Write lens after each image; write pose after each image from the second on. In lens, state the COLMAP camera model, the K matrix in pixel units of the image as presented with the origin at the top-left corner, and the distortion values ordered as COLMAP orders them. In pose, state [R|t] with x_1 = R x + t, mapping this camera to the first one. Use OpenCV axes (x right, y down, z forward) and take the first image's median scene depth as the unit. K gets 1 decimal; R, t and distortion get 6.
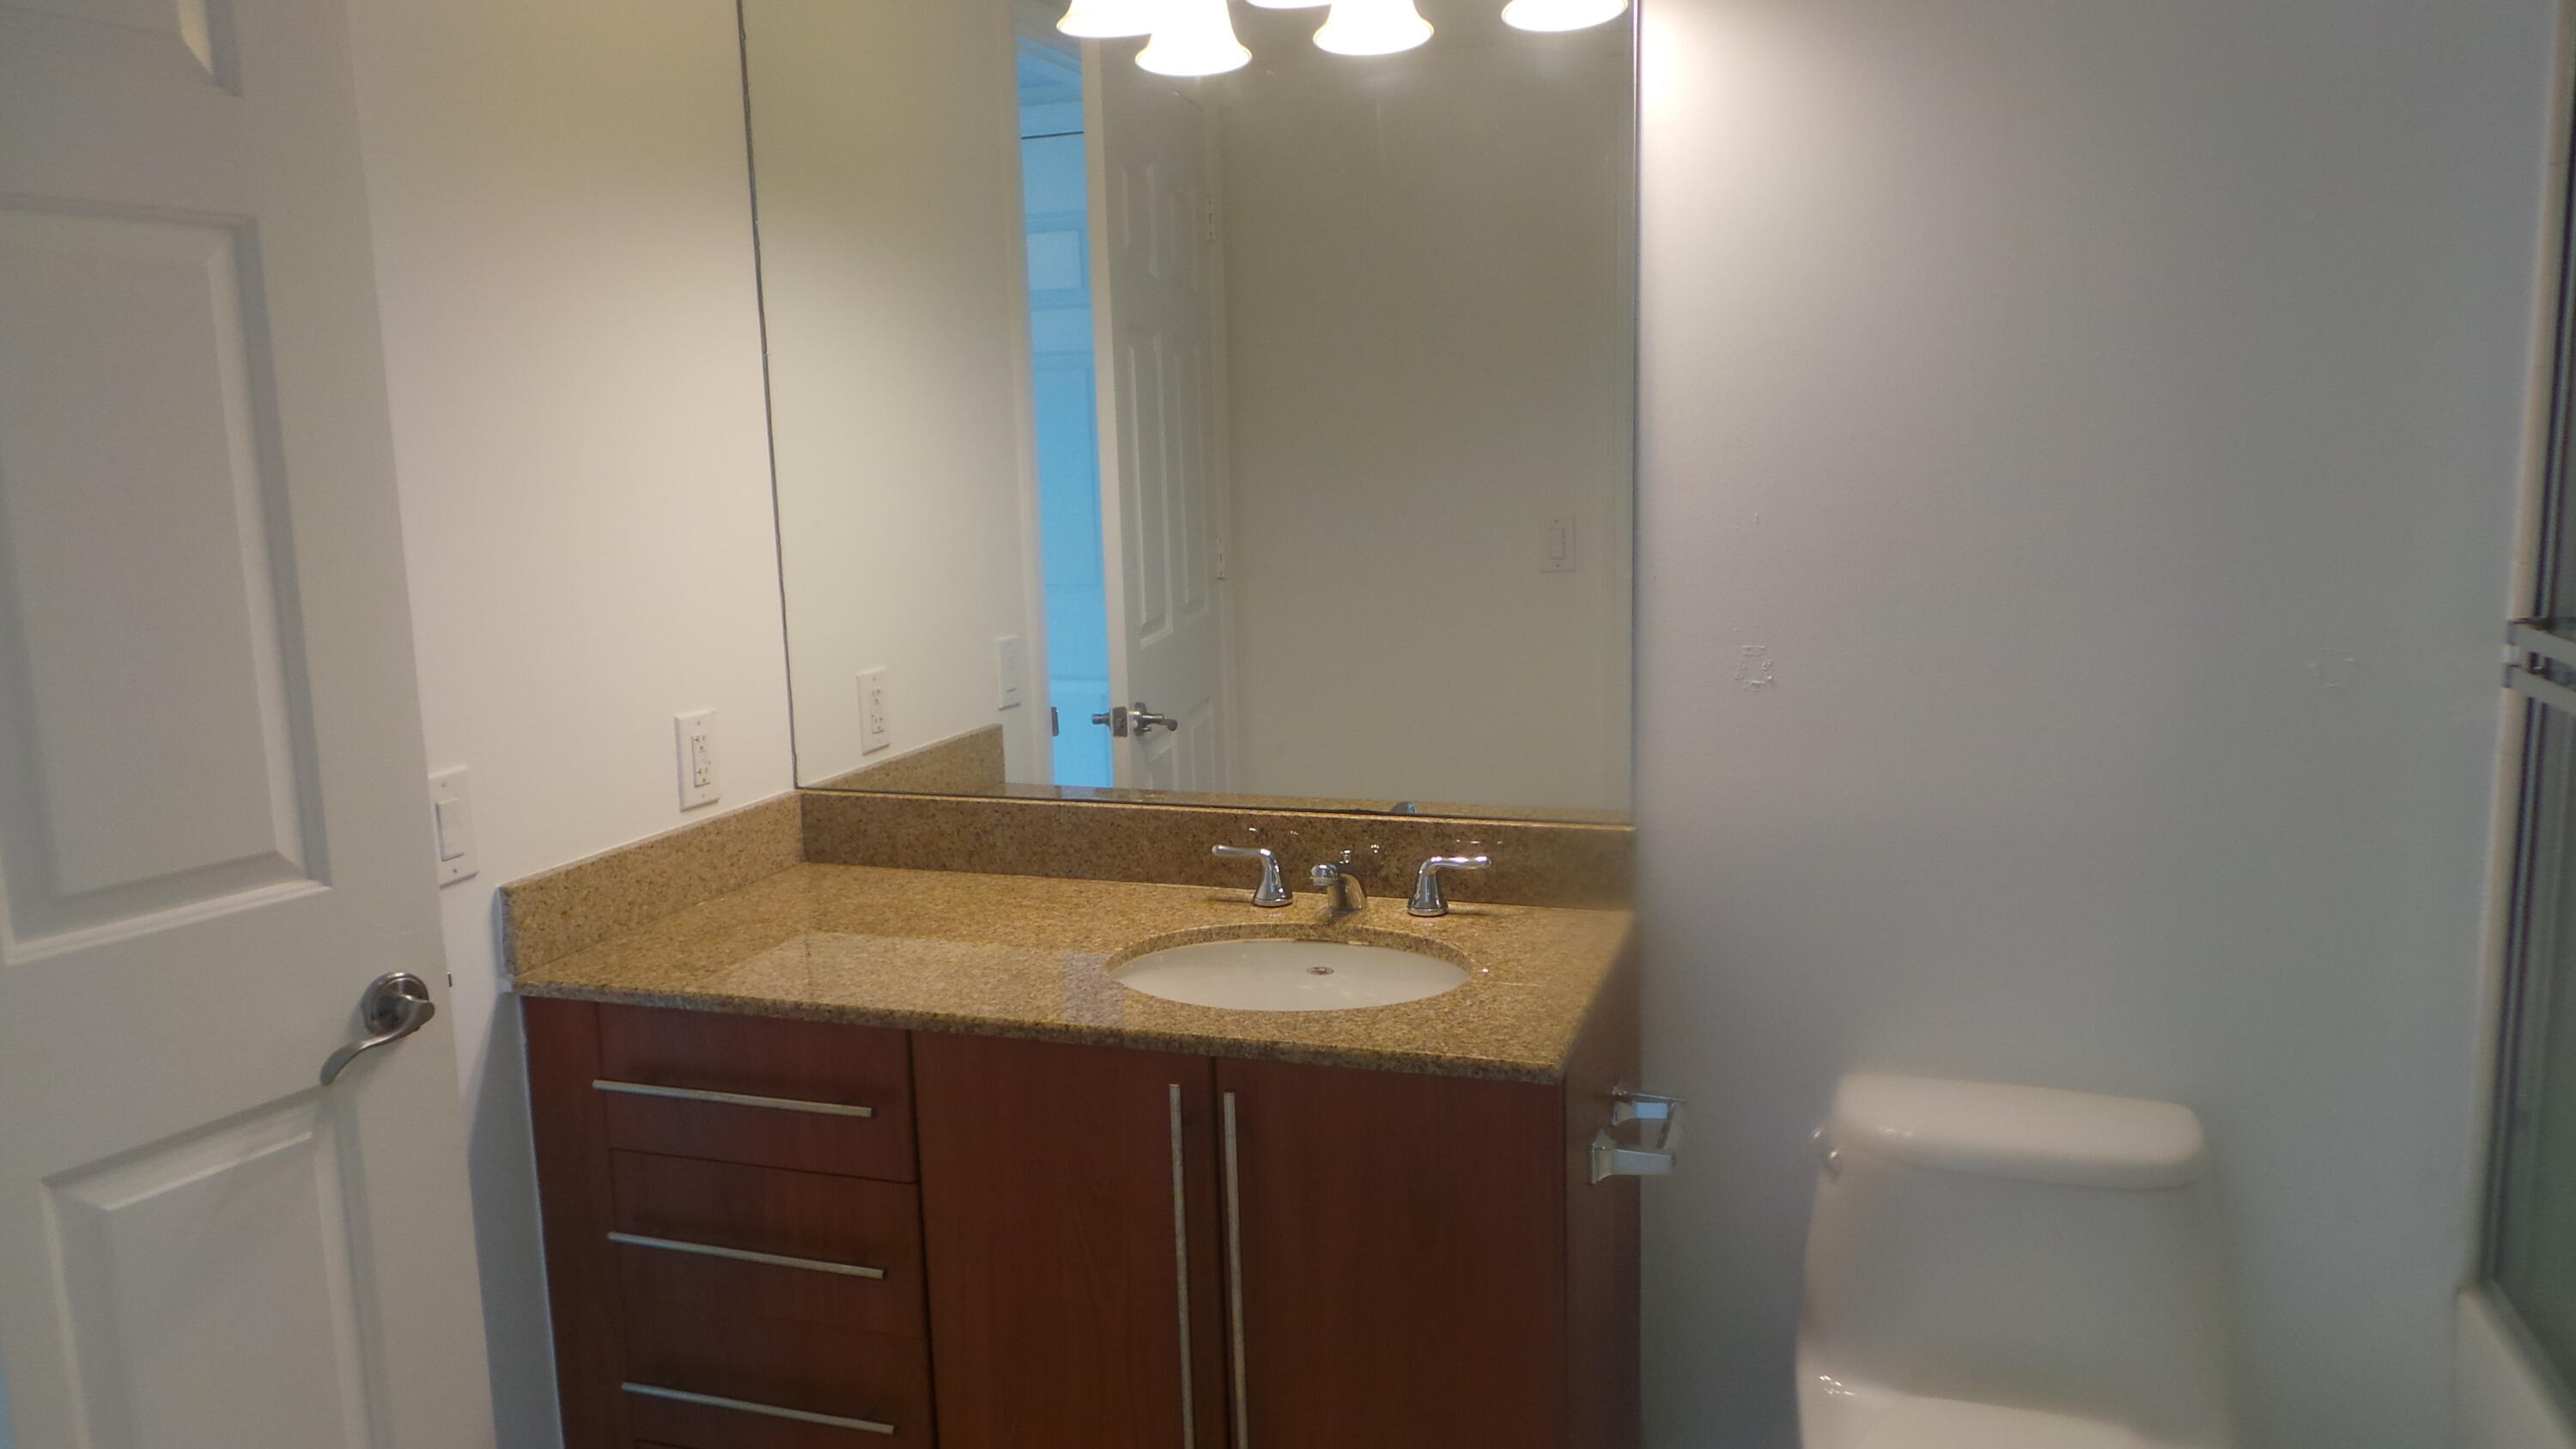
lens RADIAL K [[1784.0, 0, 1294.7], [0, 1784.0, 720.4], [0, 0, 1]] dist [0.001673, 0.000360]
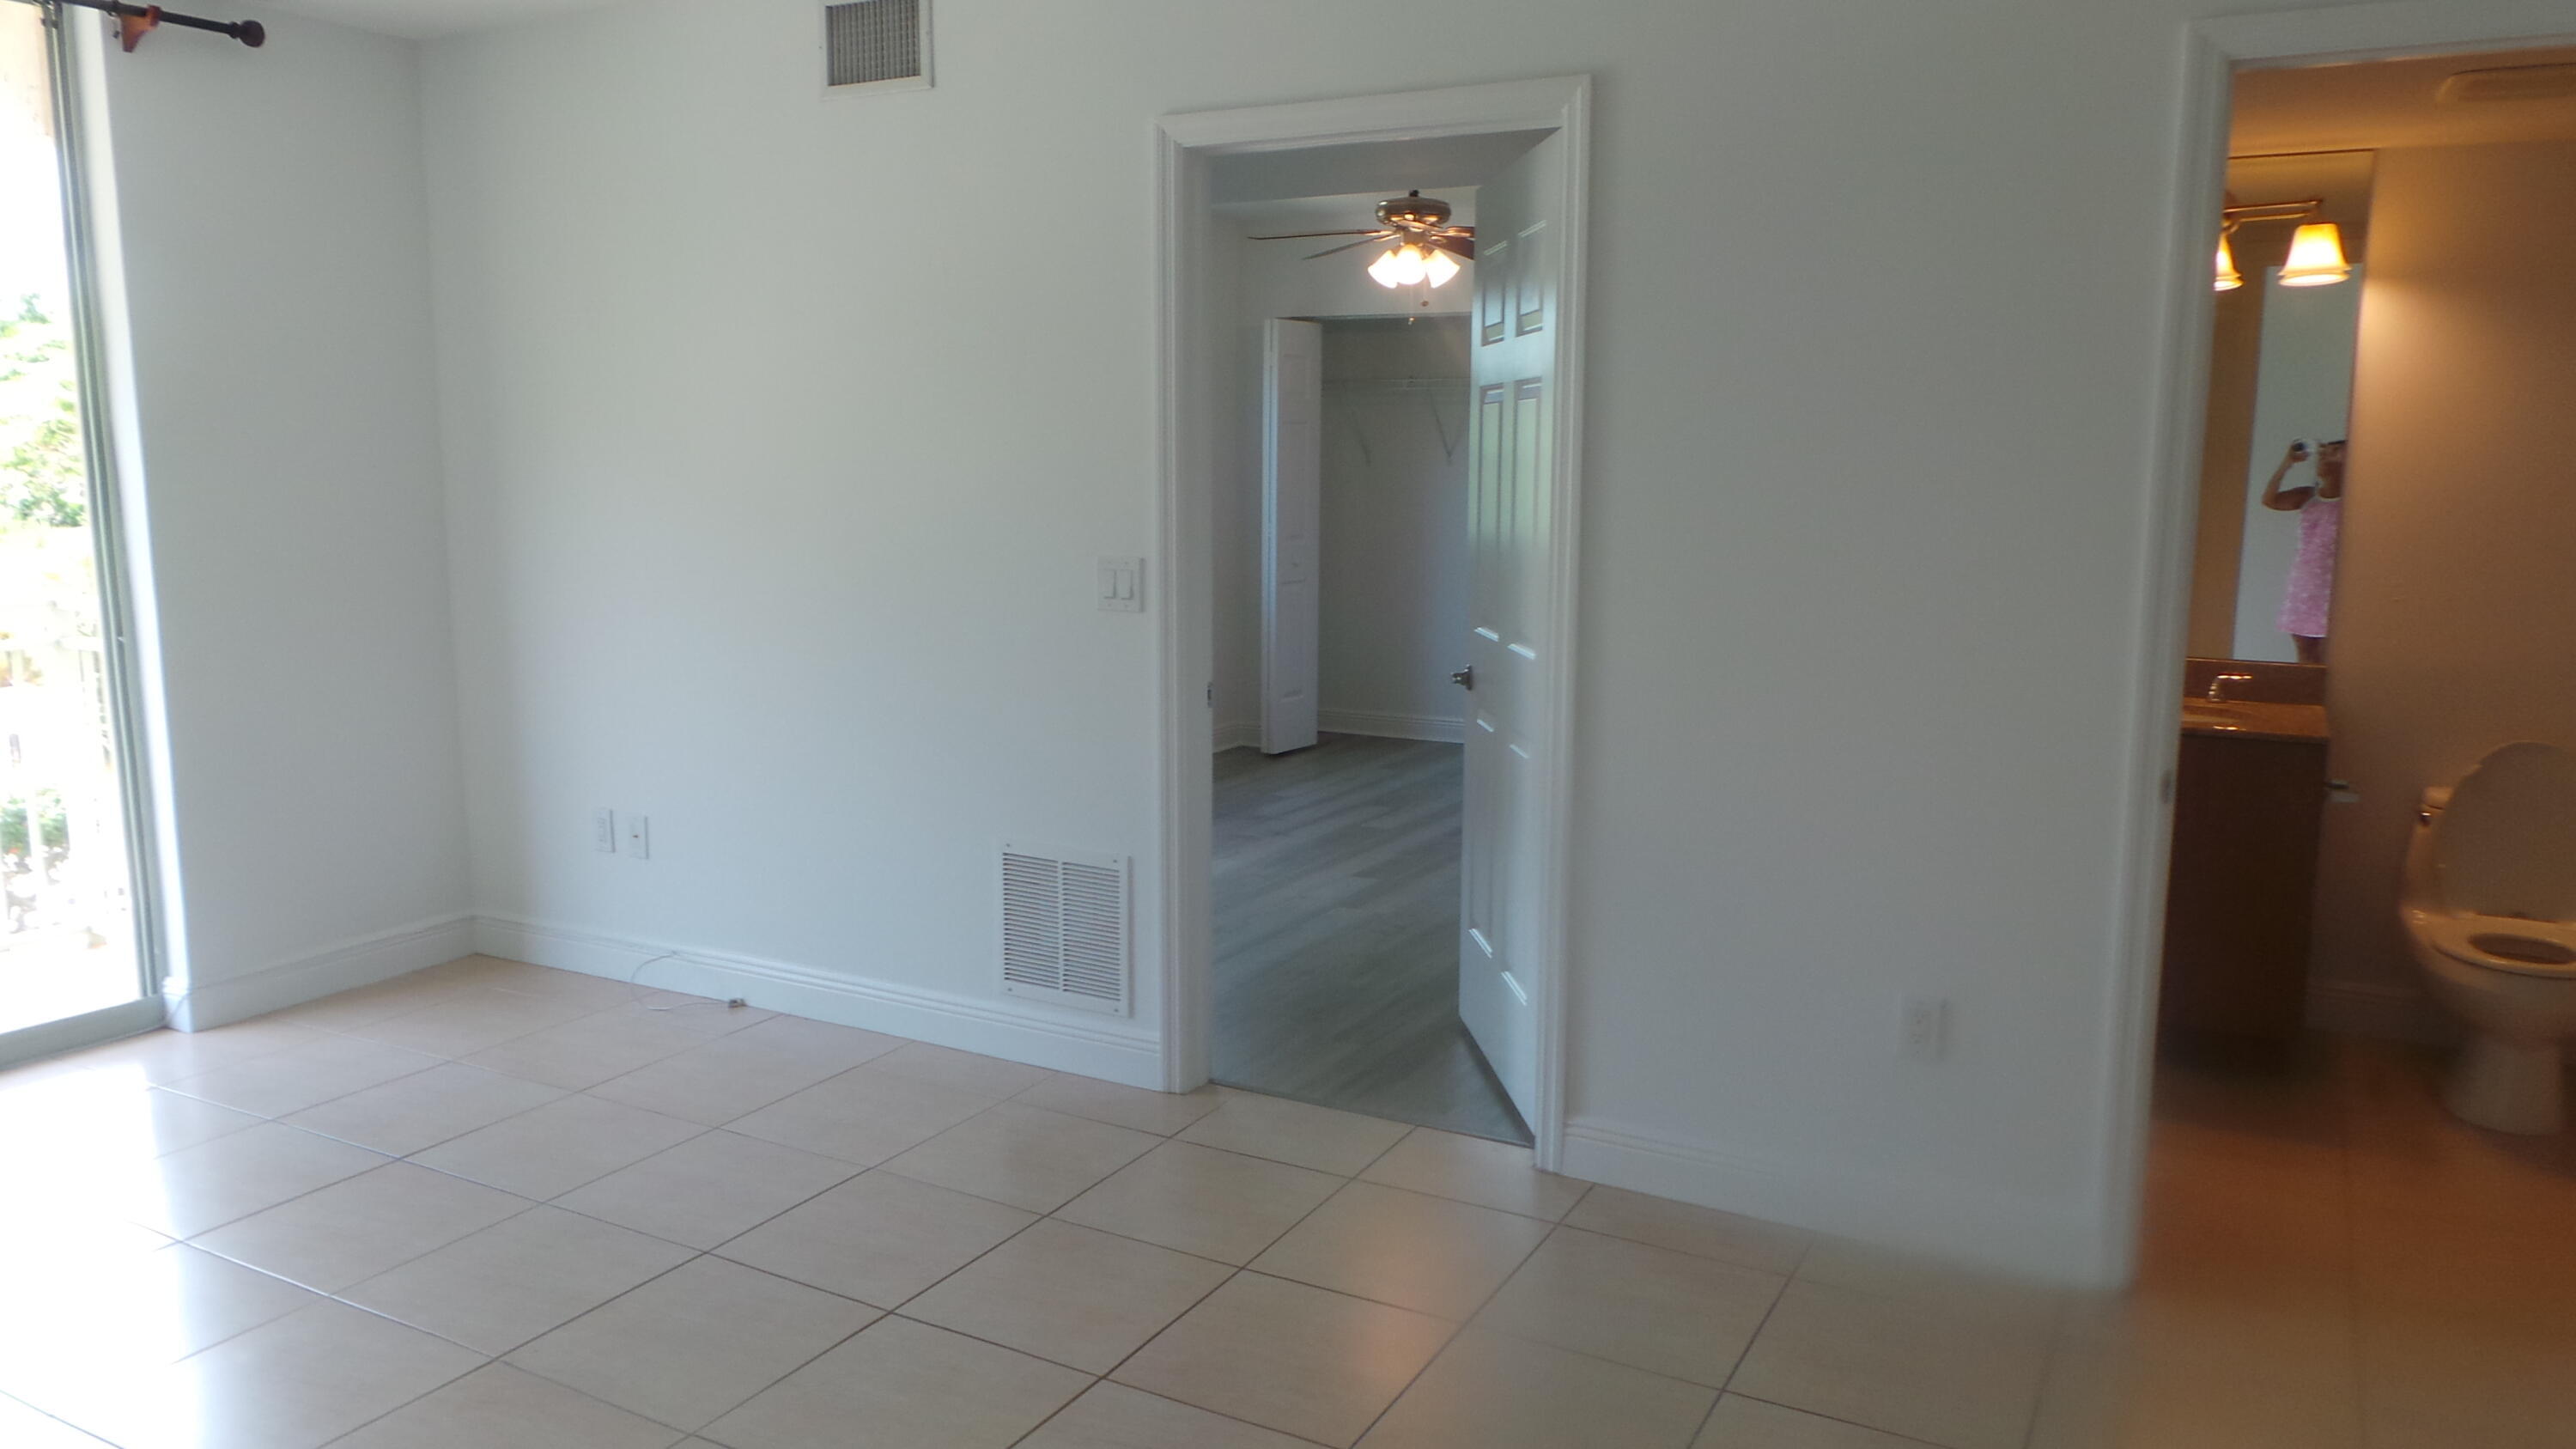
lens RADIAL K [[1784.0, 0, 1294.7], [0, 1784.0, 720.4], [0, 0, 1]] dist [0.001673, 0.000360]
pose [[0.981785, 0.059799, -0.180338, -0.621452], [-0.059533, 0.998203, 0.006895, 0.182728], [0.180426, 0.003966, 0.983581, -1.290826]]
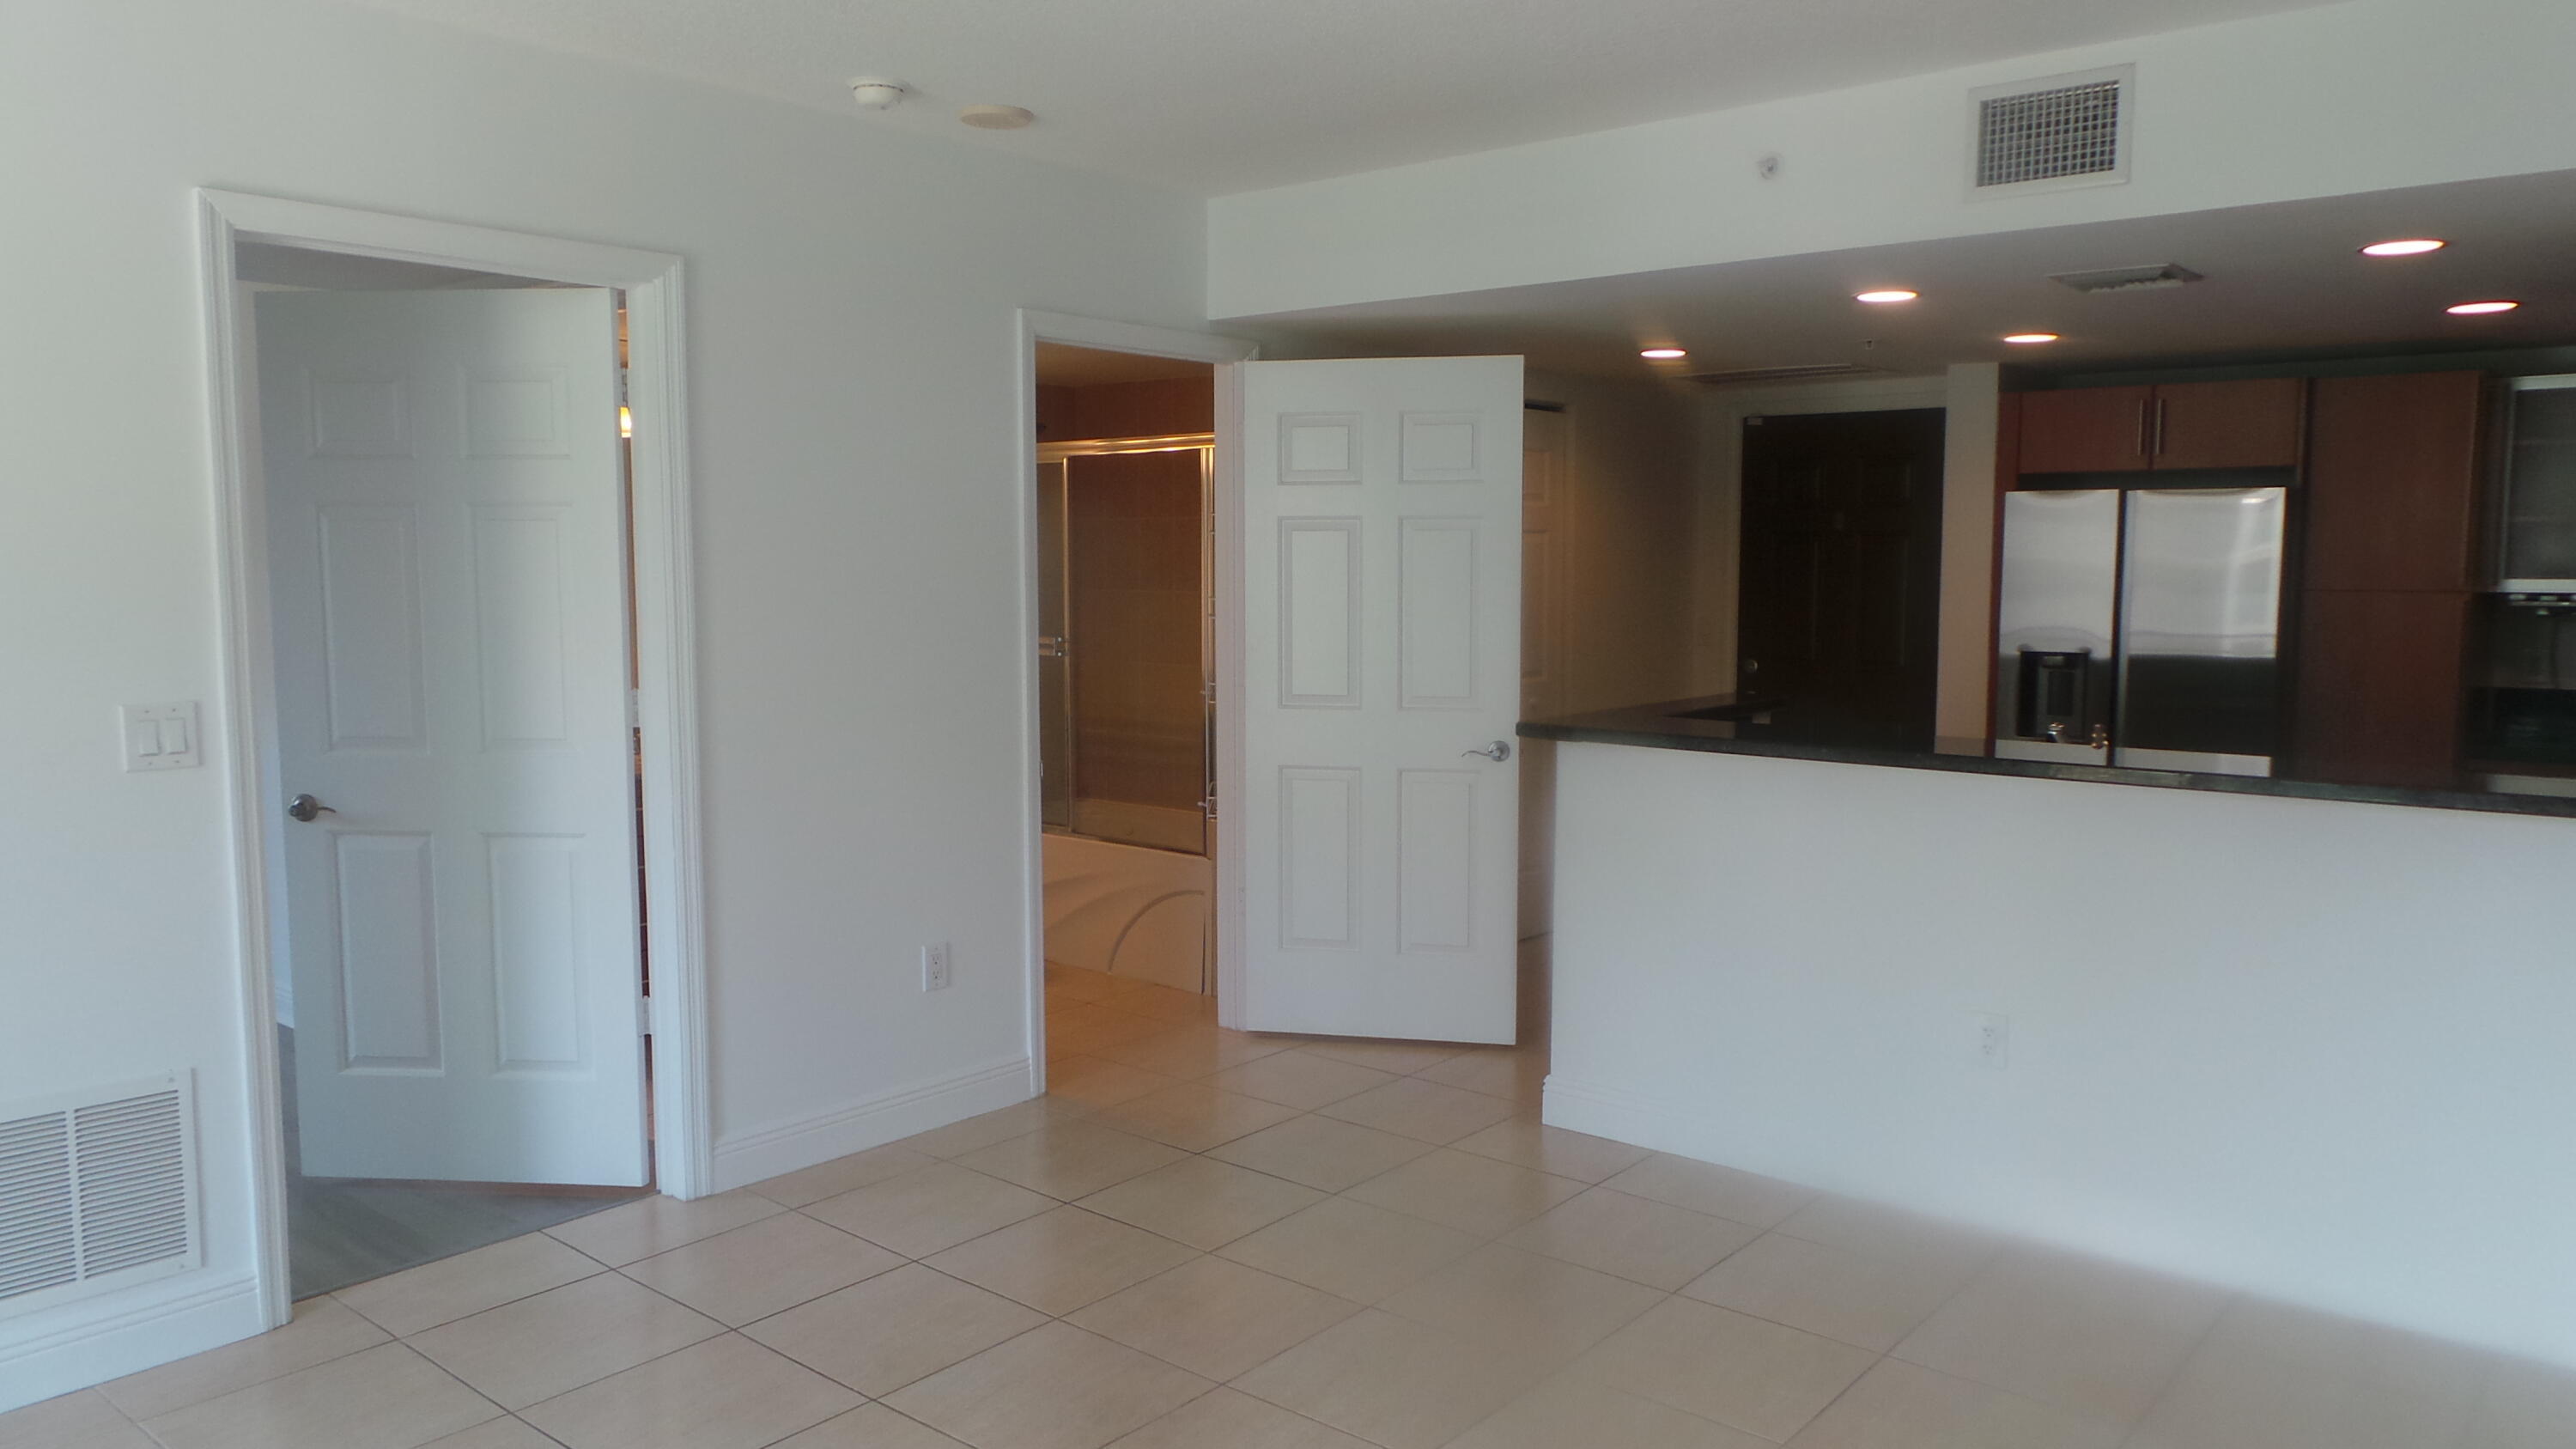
lens RADIAL K [[1784.0, 0, 1294.7], [0, 1784.0, 720.4], [0, 0, 1]] dist [0.001673, 0.000360]
pose [[0.374489, -0.057823, 0.925427, -2.305326], [0.132210, 0.991186, 0.008431, 0.164263], [-0.917757, 0.119193, 0.378833, -0.930294]]
